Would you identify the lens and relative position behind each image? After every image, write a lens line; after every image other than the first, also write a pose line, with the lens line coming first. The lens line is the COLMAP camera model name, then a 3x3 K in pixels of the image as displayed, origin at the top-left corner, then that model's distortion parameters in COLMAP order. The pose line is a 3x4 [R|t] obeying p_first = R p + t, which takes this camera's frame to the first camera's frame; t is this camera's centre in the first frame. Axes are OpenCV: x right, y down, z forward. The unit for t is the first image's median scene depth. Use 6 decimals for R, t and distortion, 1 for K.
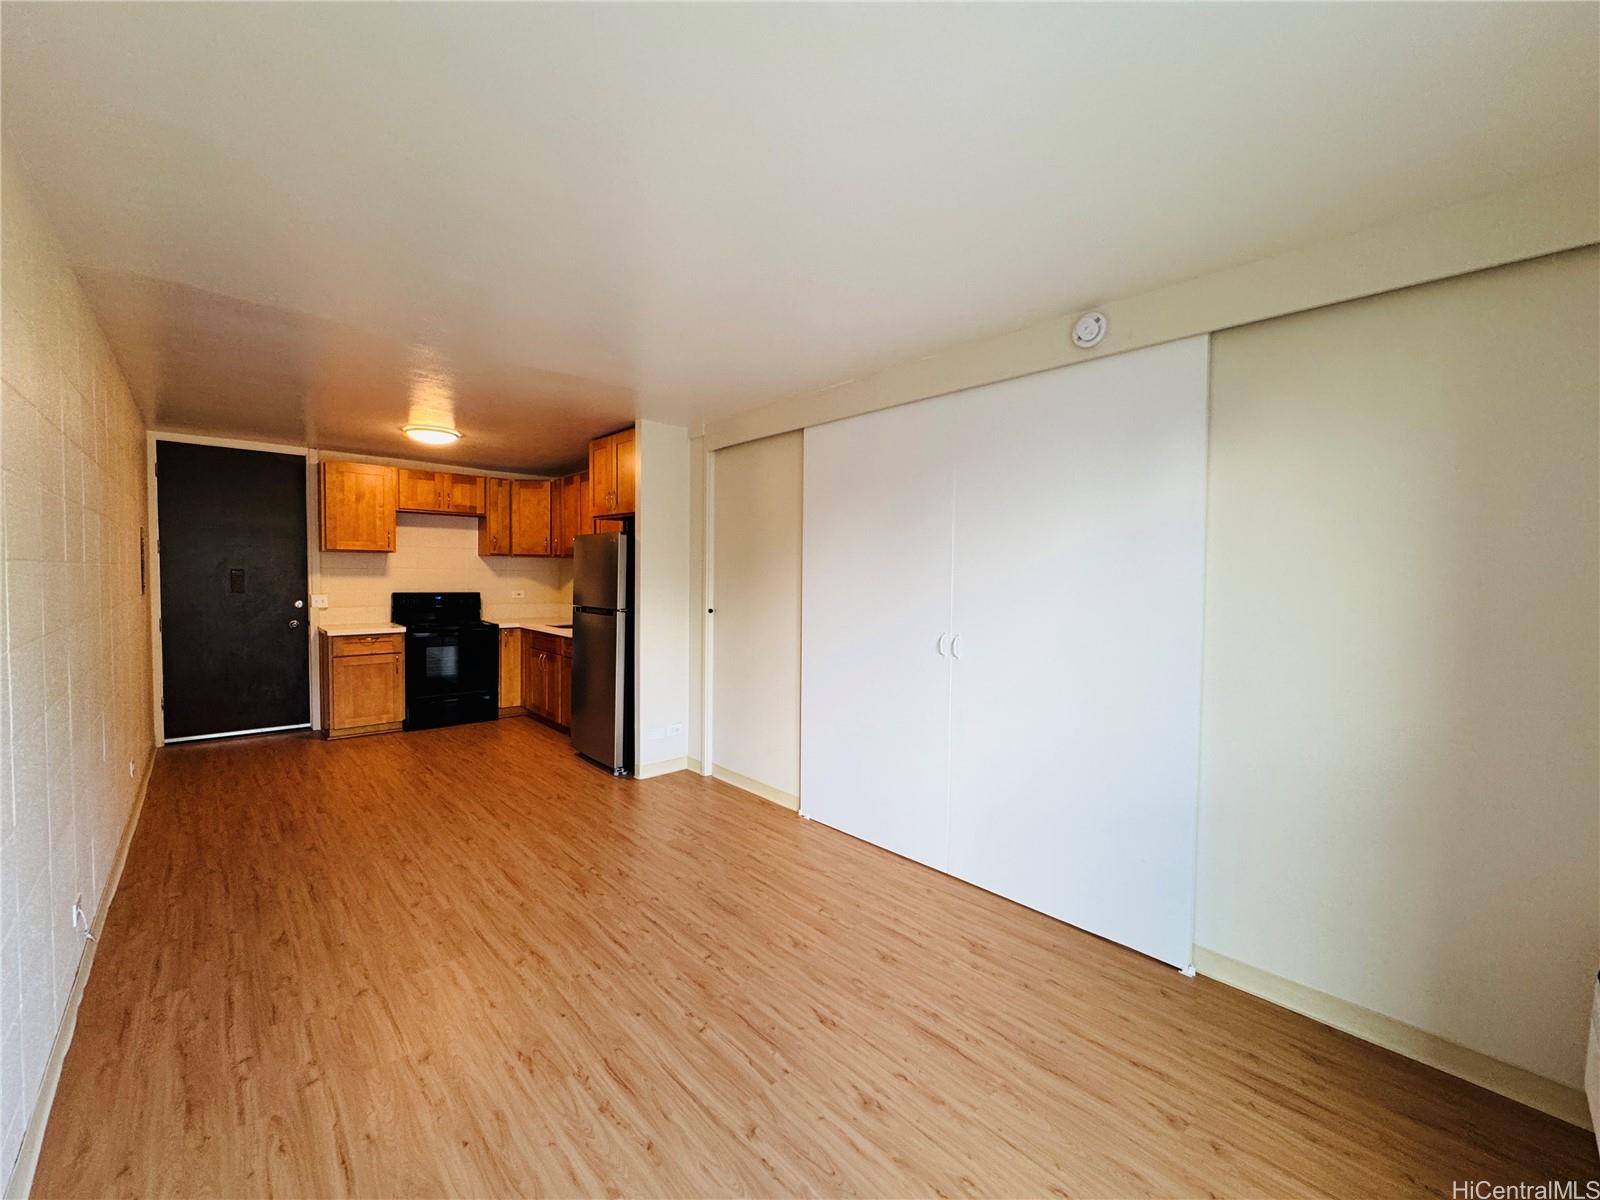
lens RADIAL K [[633.7, 0, 799.8], [0, 633.7, 591.7], [0, 0, 1]] dist [-0.006126, 0.000957]
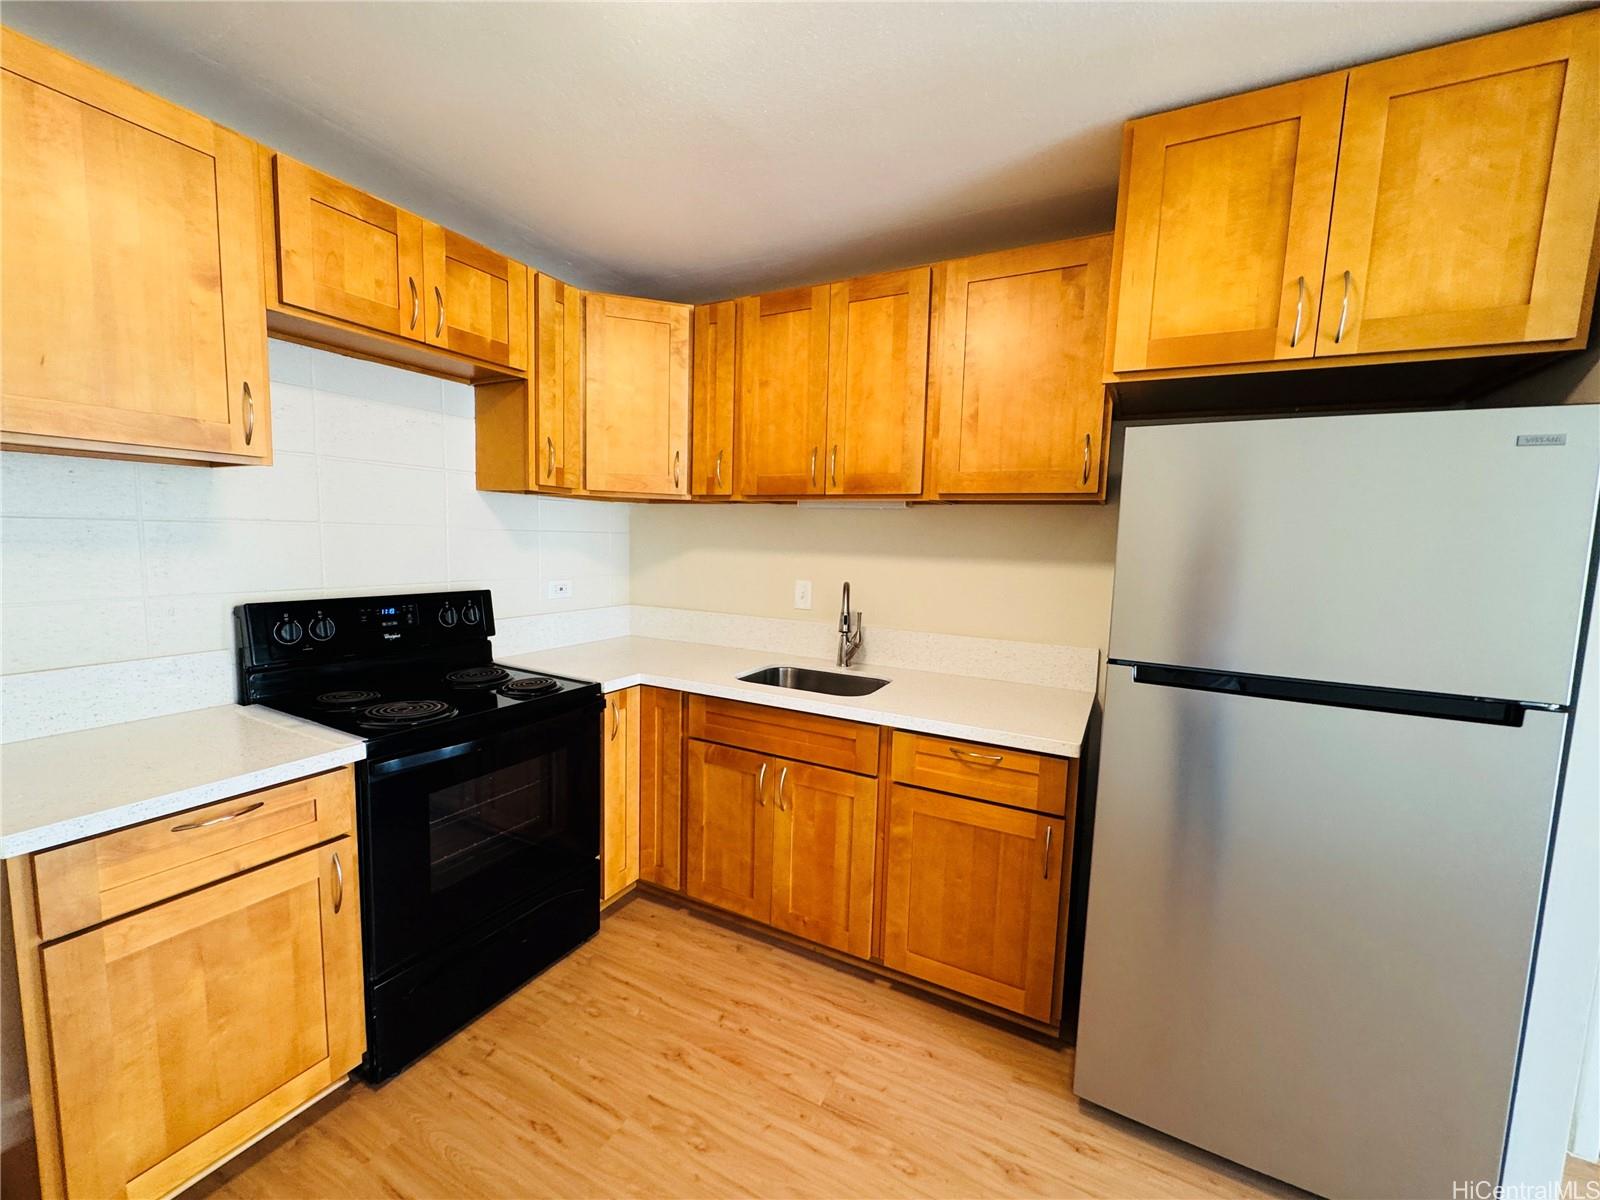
lens RADIAL K [[633.7, 0, 800.7], [0, 633.7, 593.9], [0, 0, 1]] dist [-0.006126, 0.000957]
pose [[0.942618, -0.014662, 0.333551, -1.153147], [-0.011122, 0.997102, 0.075261, -0.066966], [-0.333687, -0.074652, 0.939723, 1.474657]]
